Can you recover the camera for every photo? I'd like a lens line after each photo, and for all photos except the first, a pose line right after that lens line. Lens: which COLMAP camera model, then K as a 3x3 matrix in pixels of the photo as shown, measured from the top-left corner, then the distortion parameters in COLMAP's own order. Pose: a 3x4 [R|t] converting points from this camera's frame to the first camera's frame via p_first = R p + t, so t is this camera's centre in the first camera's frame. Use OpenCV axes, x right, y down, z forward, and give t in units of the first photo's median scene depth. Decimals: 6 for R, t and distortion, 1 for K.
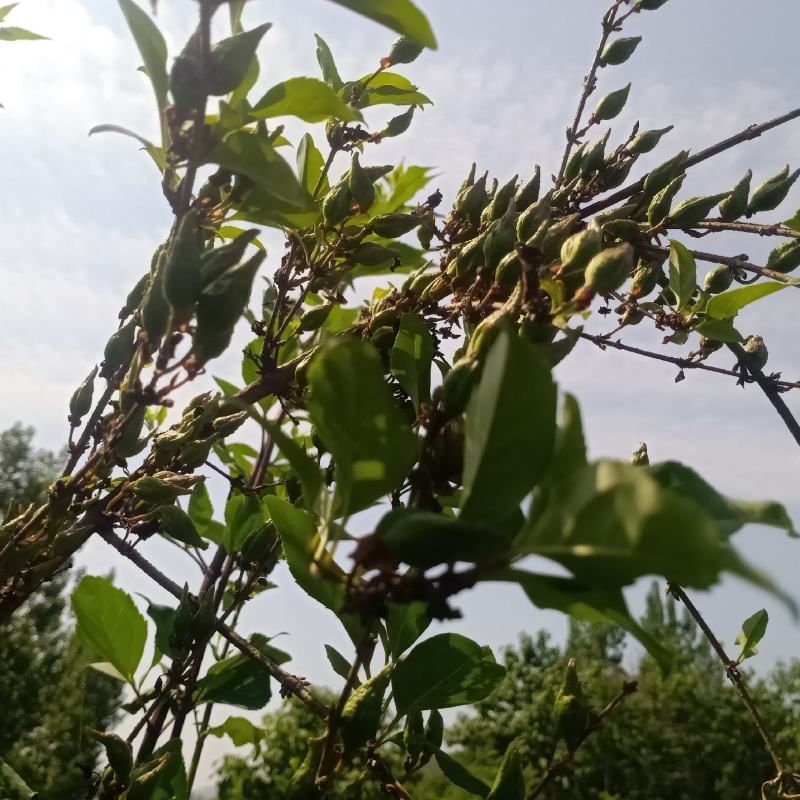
lens RADIAL K [[974.5, 0, 400.1], [0, 974.5, 458.2], [0, 0, 1]] dist [0.048890, -0.049868]
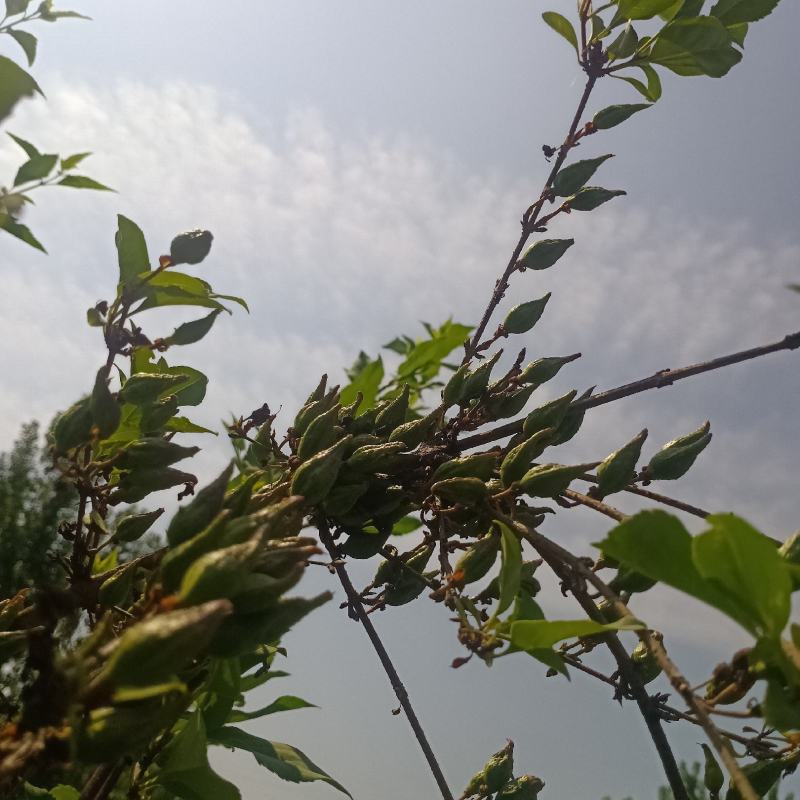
lens RADIAL K [[974.5, 0, 400.1], [0, 974.5, 458.2], [0, 0, 1]] dist [0.048890, -0.049868]
pose [[0.979824, 0.121044, -0.159036, 0.266678], [-0.137533, 0.985726, -0.097100, -0.154312], [0.145013, 0.117014, 0.982486, 0.201324]]
